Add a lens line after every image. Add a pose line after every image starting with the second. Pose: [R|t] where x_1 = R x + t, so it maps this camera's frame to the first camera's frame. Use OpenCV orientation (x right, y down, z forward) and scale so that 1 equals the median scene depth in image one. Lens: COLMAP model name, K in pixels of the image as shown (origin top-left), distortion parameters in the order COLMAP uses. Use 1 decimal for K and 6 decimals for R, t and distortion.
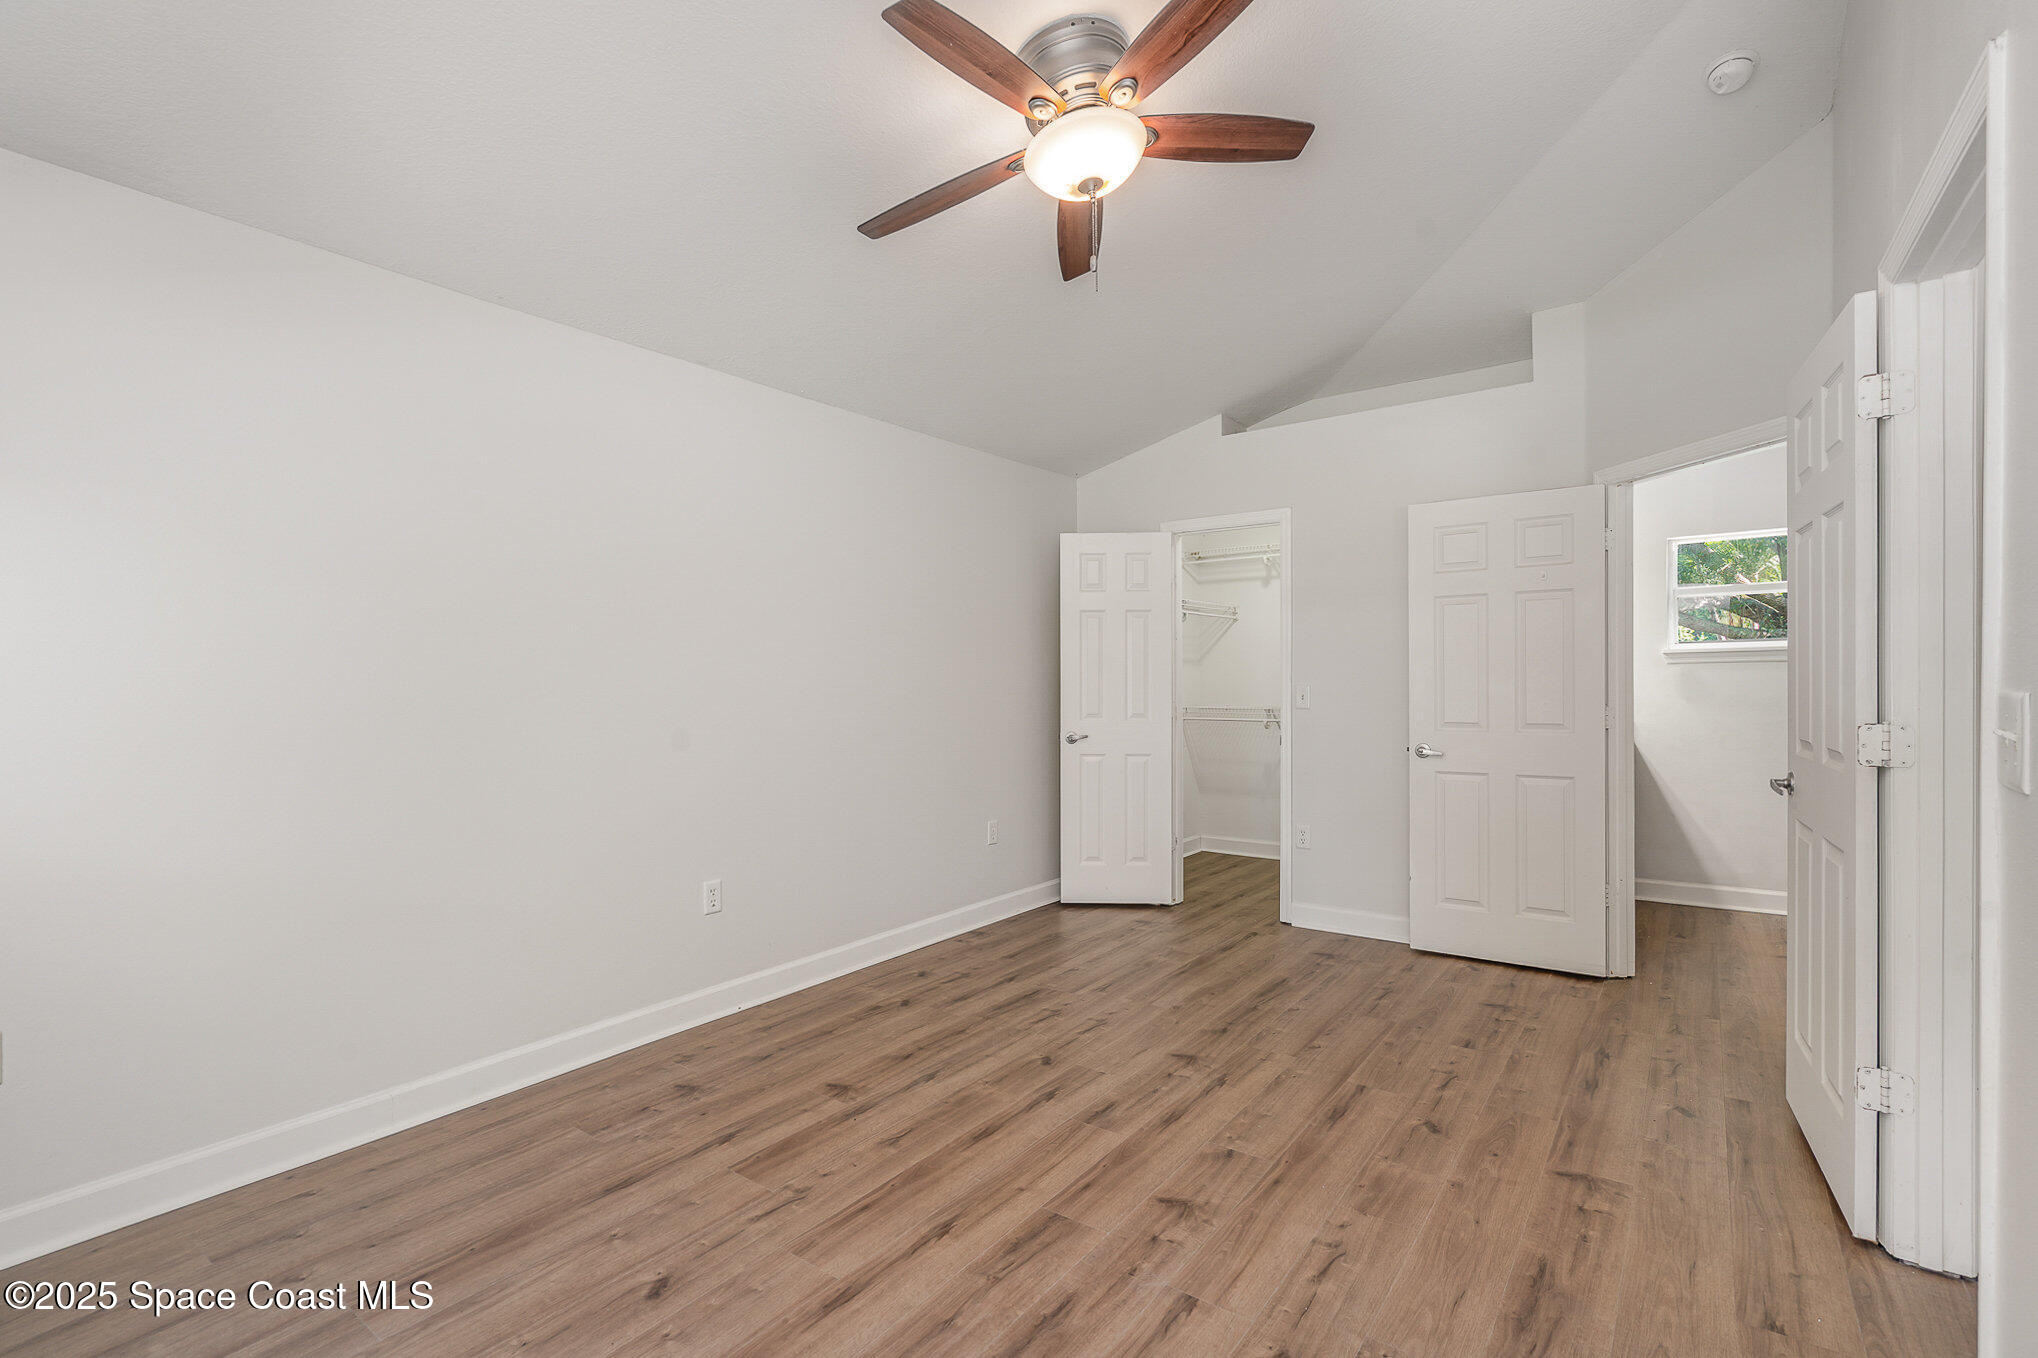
lens RADIAL K [[927.7, 0, 1019.4], [0, 927.7, 686.8], [0, 0, 1]] dist [-0.002231, 0.001113]
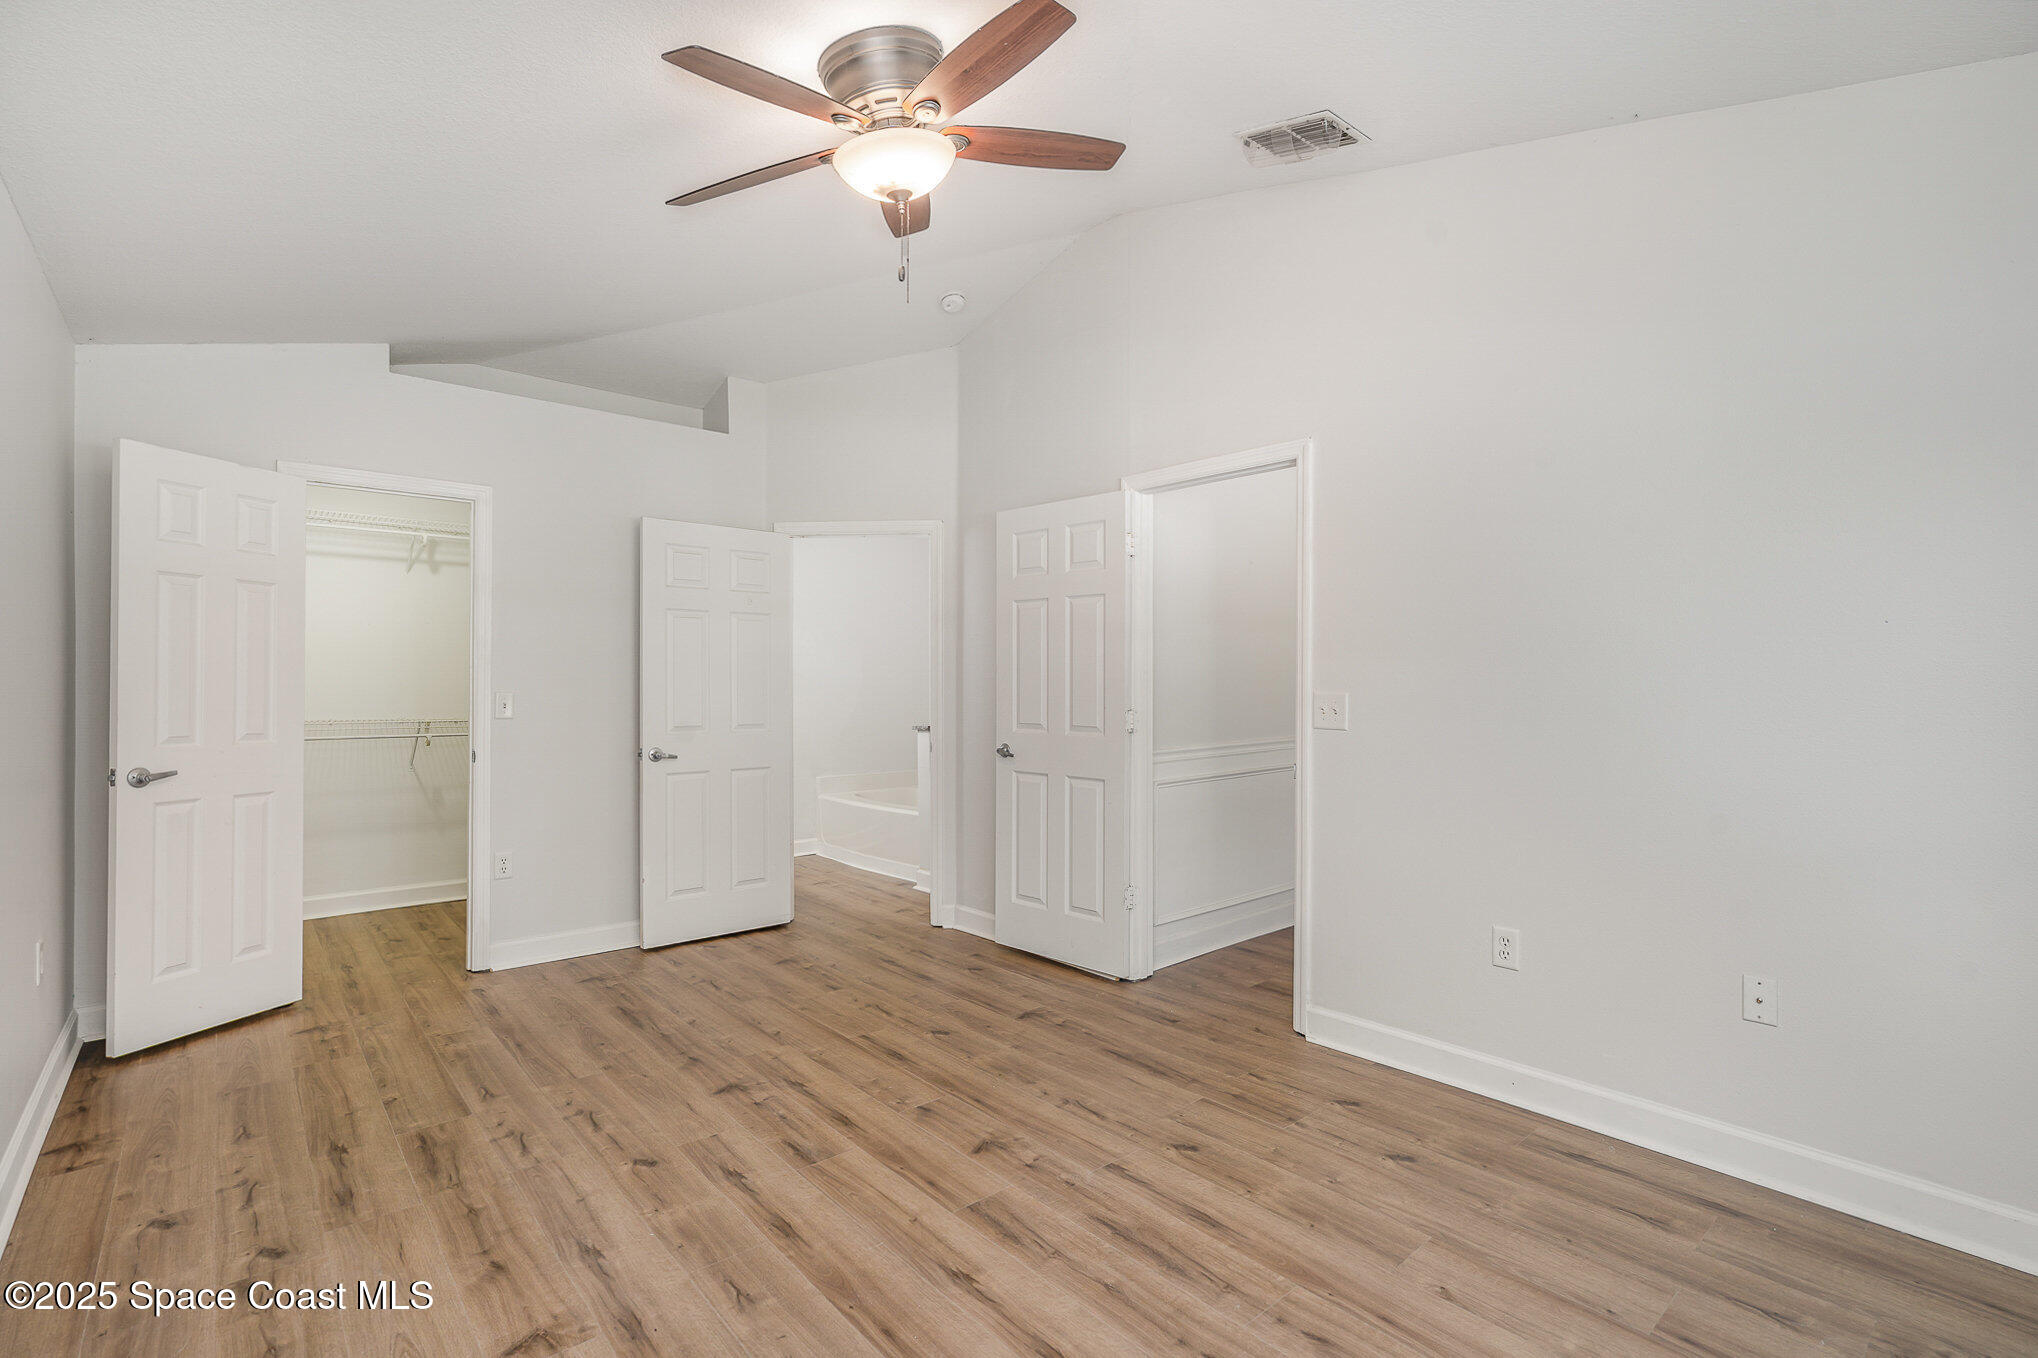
lens RADIAL K [[927.7, 0, 1019.7], [0, 927.7, 682.9], [0, 0, 1]] dist [-0.002231, 0.001113]
pose [[0.222691, 0.013820, 0.974791, -0.664370], [0.000422, 0.999898, -0.014273, 0.003995], [-0.974889, 0.003589, 0.222663, 0.498982]]
